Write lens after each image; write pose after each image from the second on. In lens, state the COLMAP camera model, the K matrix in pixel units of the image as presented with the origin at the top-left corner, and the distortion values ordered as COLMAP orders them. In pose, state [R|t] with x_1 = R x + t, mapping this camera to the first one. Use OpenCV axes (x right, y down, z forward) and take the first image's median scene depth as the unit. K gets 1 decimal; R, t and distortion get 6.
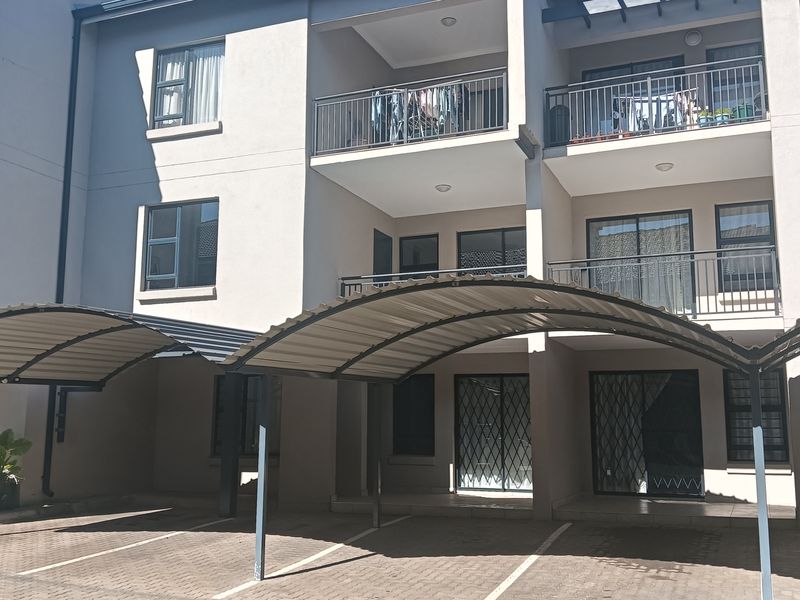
lens RADIAL K [[835.6, 0, 397.8], [0, 835.6, 295.5], [0, 0, 1]] dist [0.145027, -0.281046]
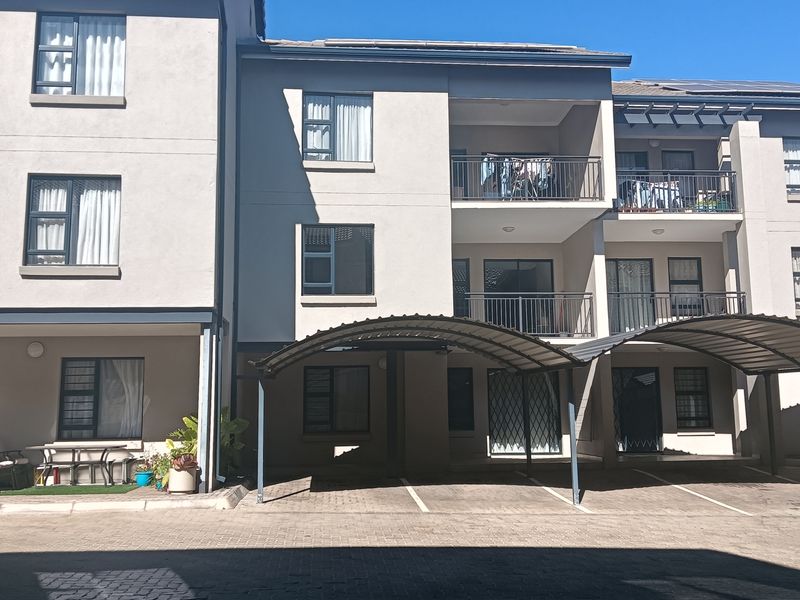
lens RADIAL K [[860.4, 0, 399.0], [0, 860.4, 297.6], [0, 0, 1]] dist [0.149967, -0.023853]
pose [[0.887120, 0.047900, 0.459047, -0.738047], [-0.055280, 0.998467, 0.002643, -0.013265], [-0.458217, -0.027721, 0.888408, -0.149044]]
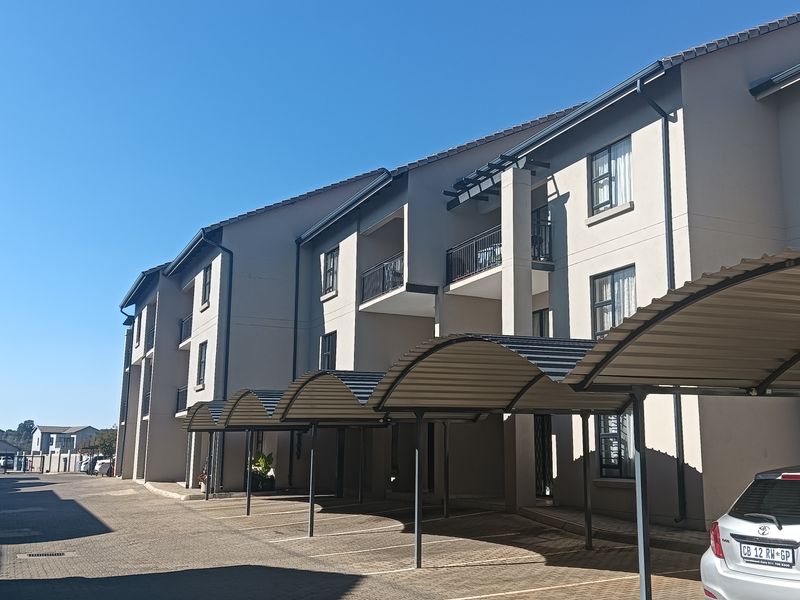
lens RADIAL K [[832.4, 0, 400.0], [0, 832.4, 300.0], [0, 0, 1]] dist [0.165801, -0.331209]
pose [[0.729675, -0.124275, -0.672406, 1.133936], [0.093184, 0.992244, -0.082268, -0.014138], [0.677415, -0.002629, 0.735597, -0.282379]]
